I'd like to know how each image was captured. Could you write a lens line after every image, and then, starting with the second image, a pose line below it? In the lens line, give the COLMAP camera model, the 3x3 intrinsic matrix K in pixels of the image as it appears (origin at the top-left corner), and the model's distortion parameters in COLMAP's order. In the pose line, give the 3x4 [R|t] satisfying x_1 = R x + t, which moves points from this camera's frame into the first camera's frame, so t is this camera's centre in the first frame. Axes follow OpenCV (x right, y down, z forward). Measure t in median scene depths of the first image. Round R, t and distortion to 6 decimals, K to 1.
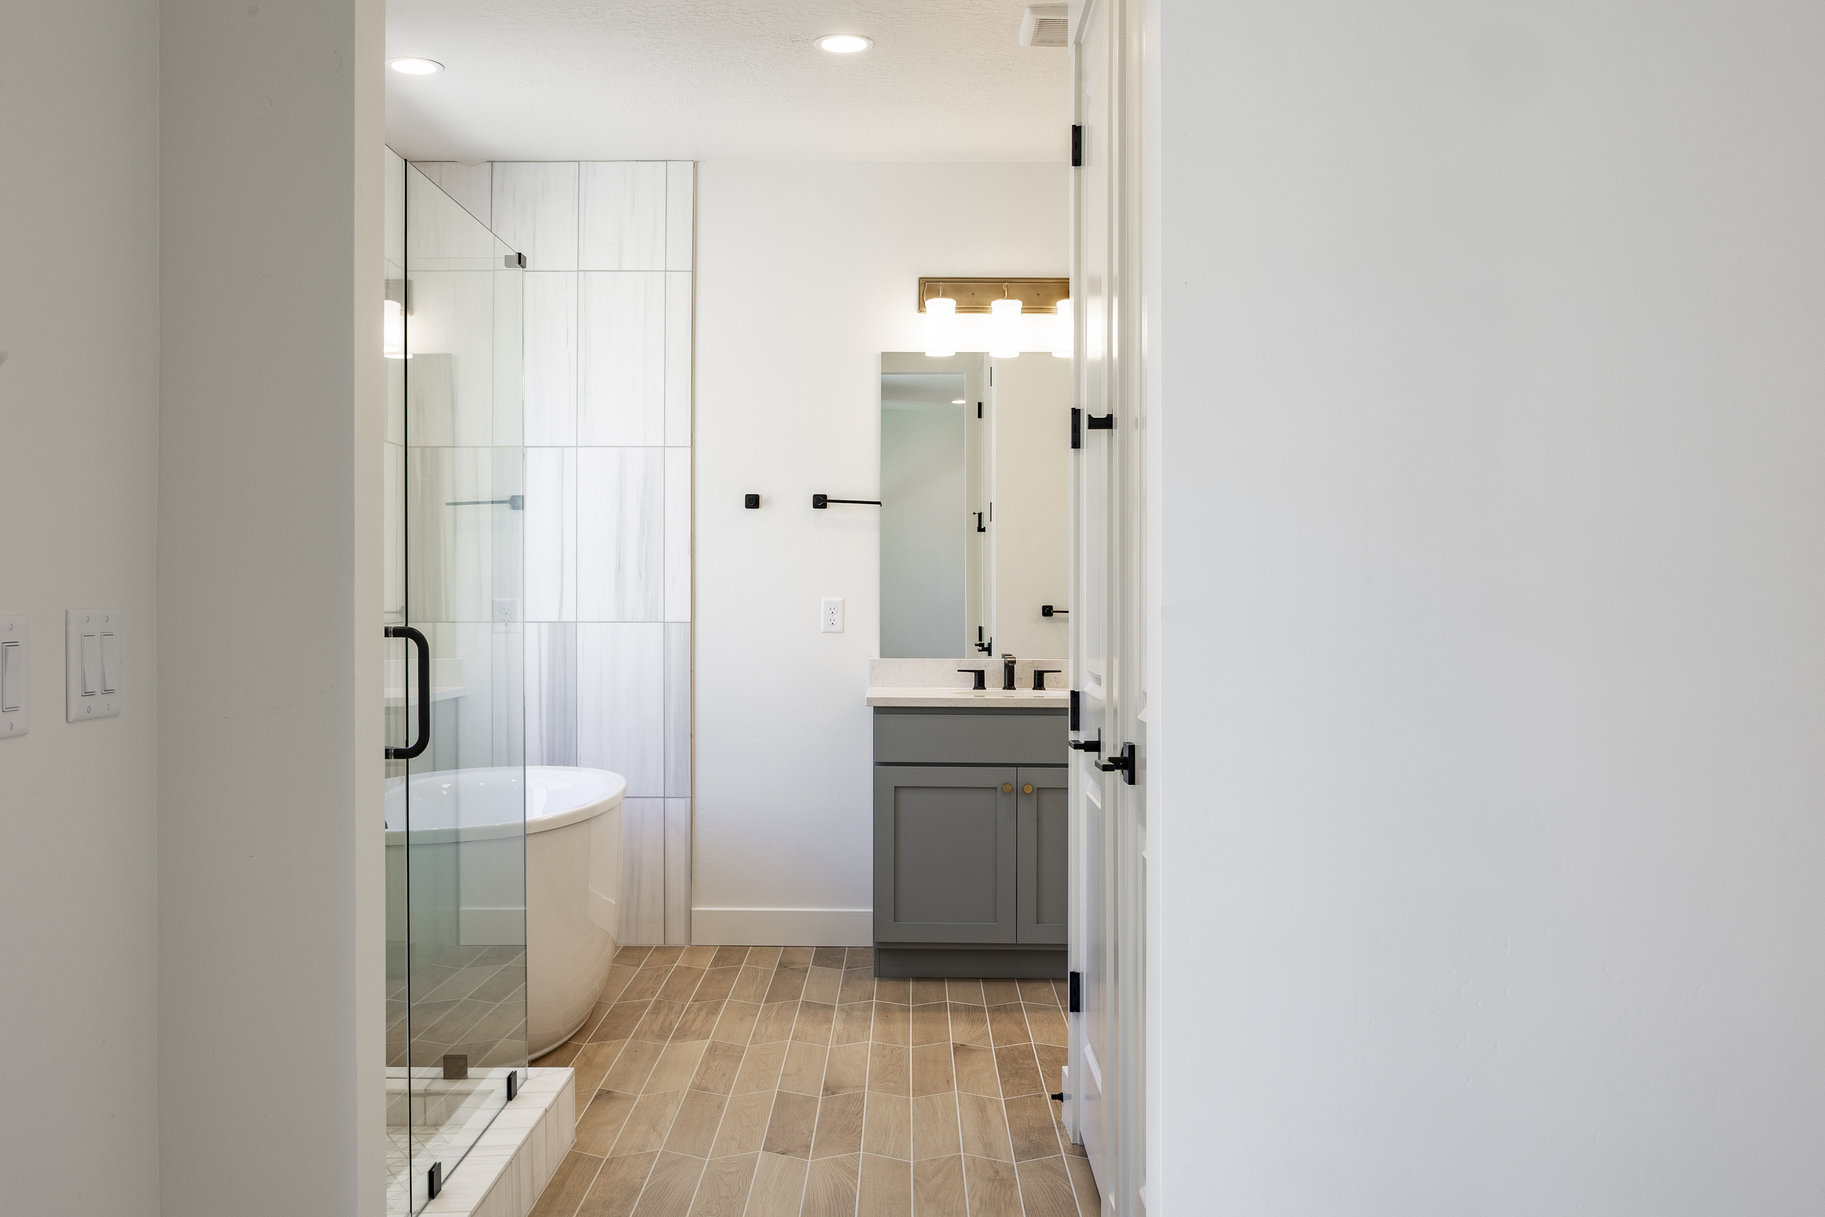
lens RADIAL K [[2020.6, 0, 912.5], [0, 2020.6, 608.5], [0, 0, 1]] dist [-0.027576, -0.007366]
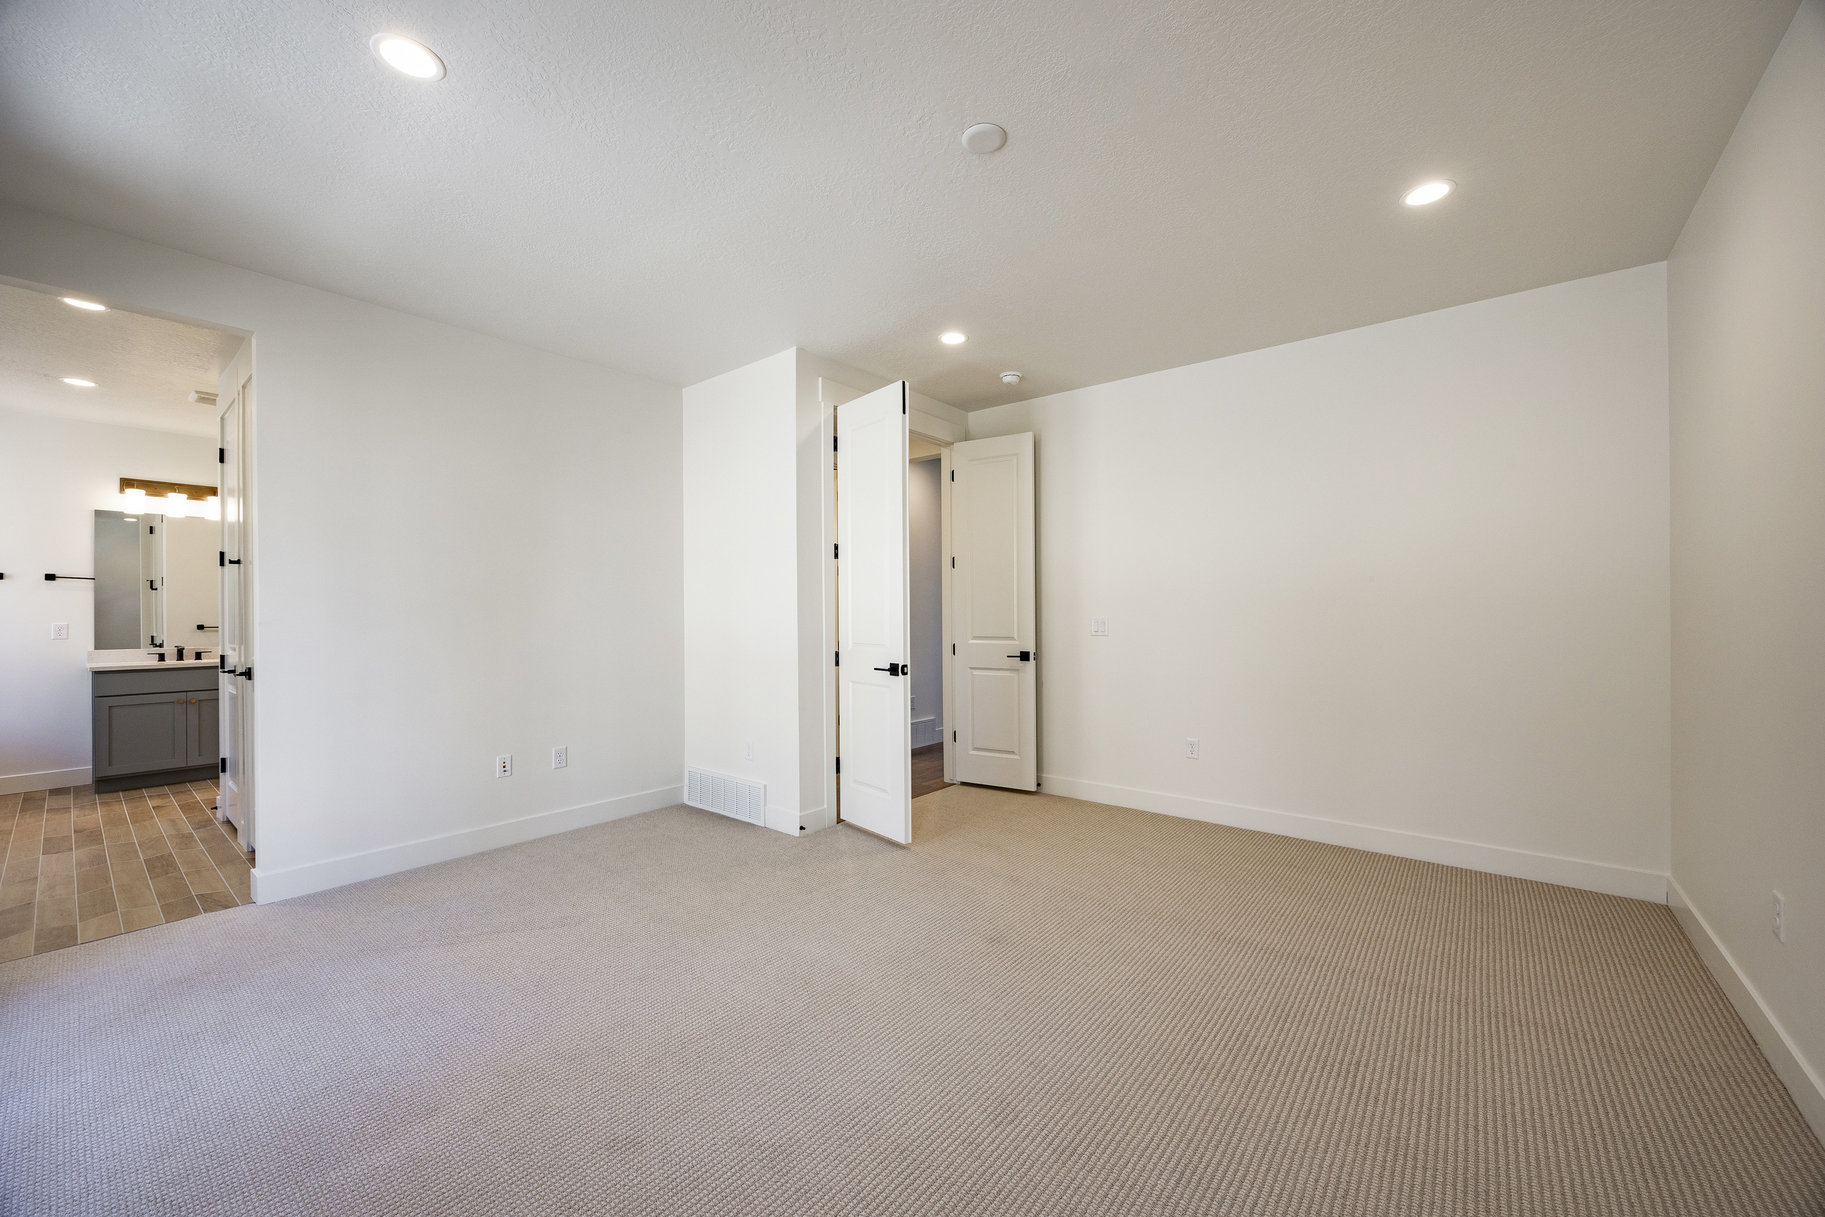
lens RADIAL K [[707.1, 0, 920.6], [0, 707.1, 606.6], [0, 0, 1]] dist [-0.001946, -0.000419]
pose [[0.648568, -0.004363, 0.761144, -0.018516], [0.017995, 0.999792, -0.009602, 0.001363], [-0.760944, 0.019924, 0.648512, -0.191308]]
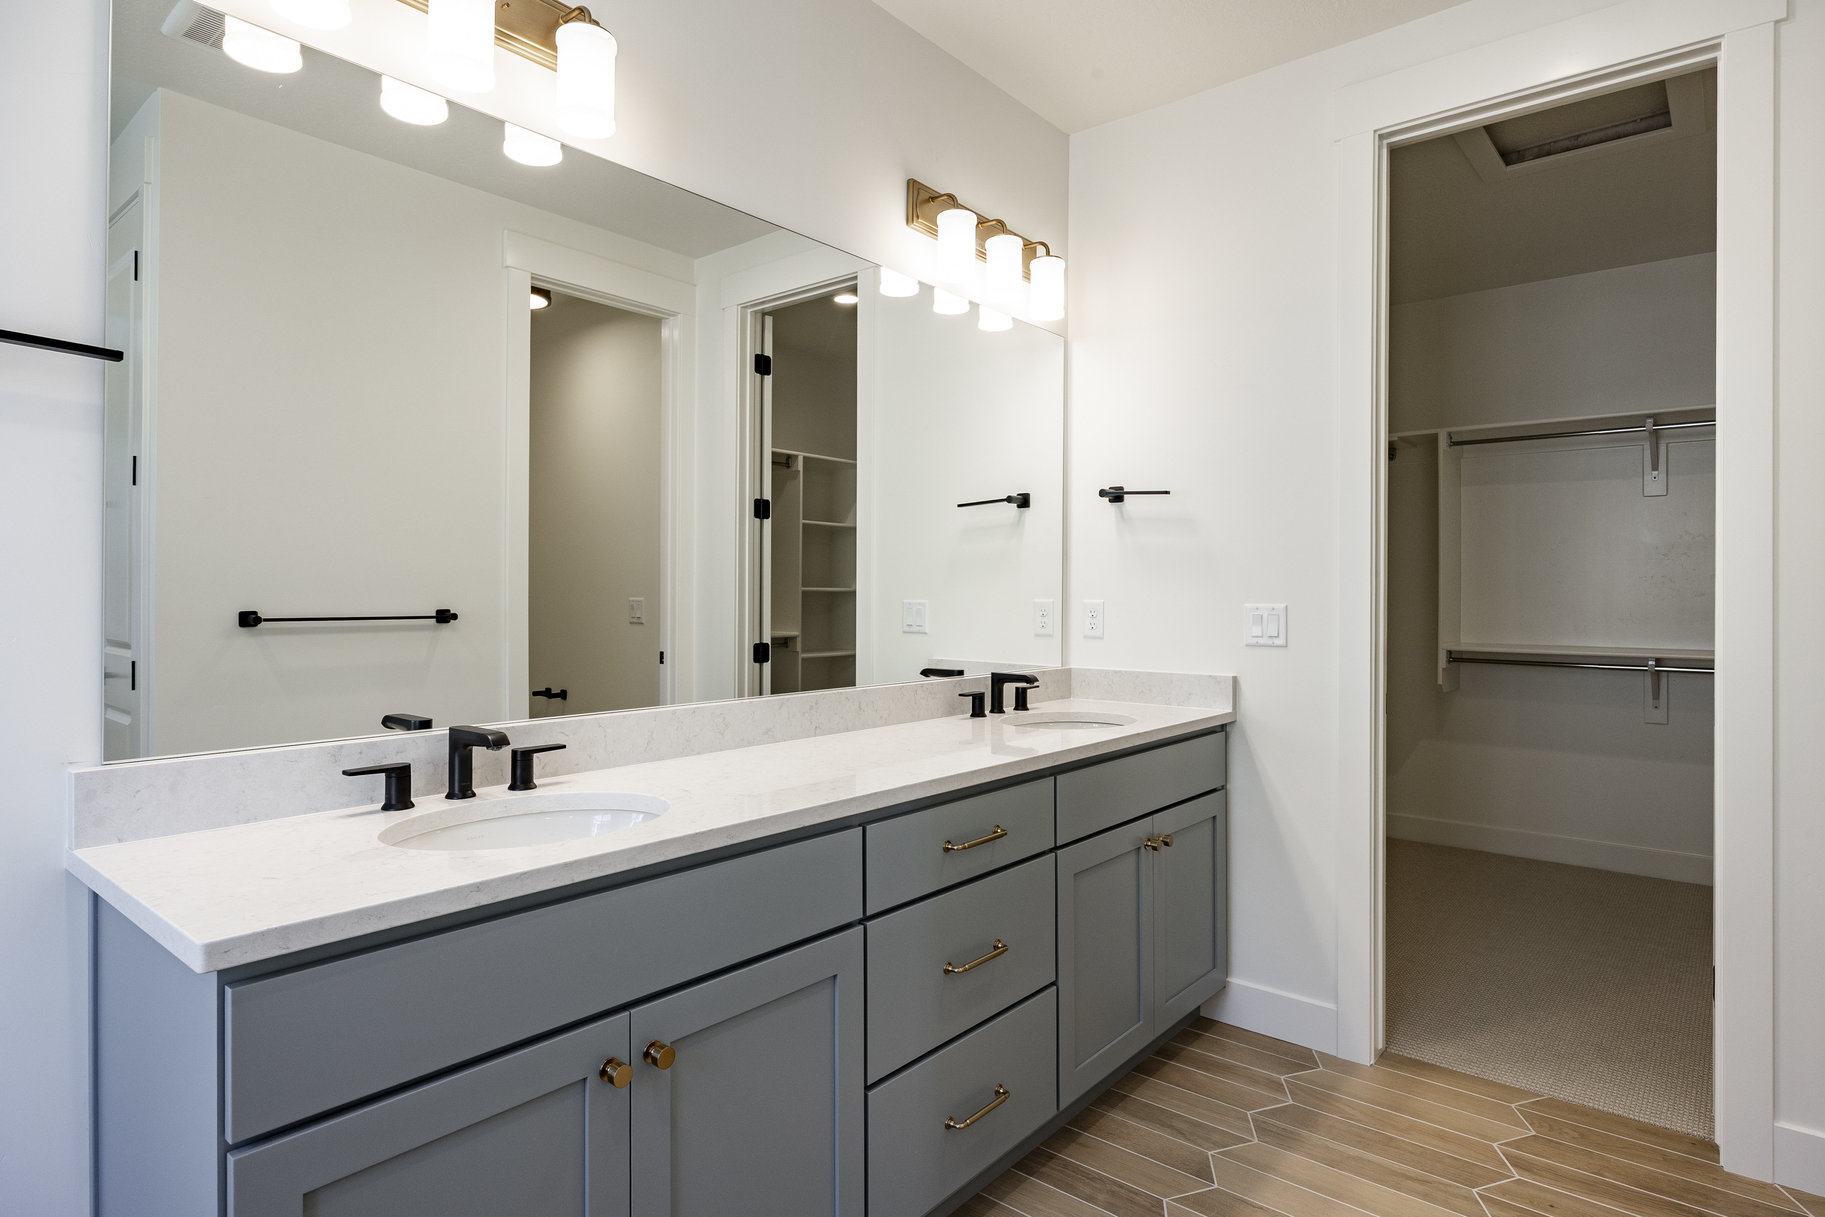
lens RADIAL K [[946.3, 0, 914.2], [0, 946.3, 609.7], [0, 0, 1]] dist [-0.006731, -0.000064]
pose [[0.634525, -0.015108, 0.772754, -0.062931], [0.008326, 0.999885, 0.012712, -0.007141], [-0.772857, -0.001632, 0.634578, 0.852155]]
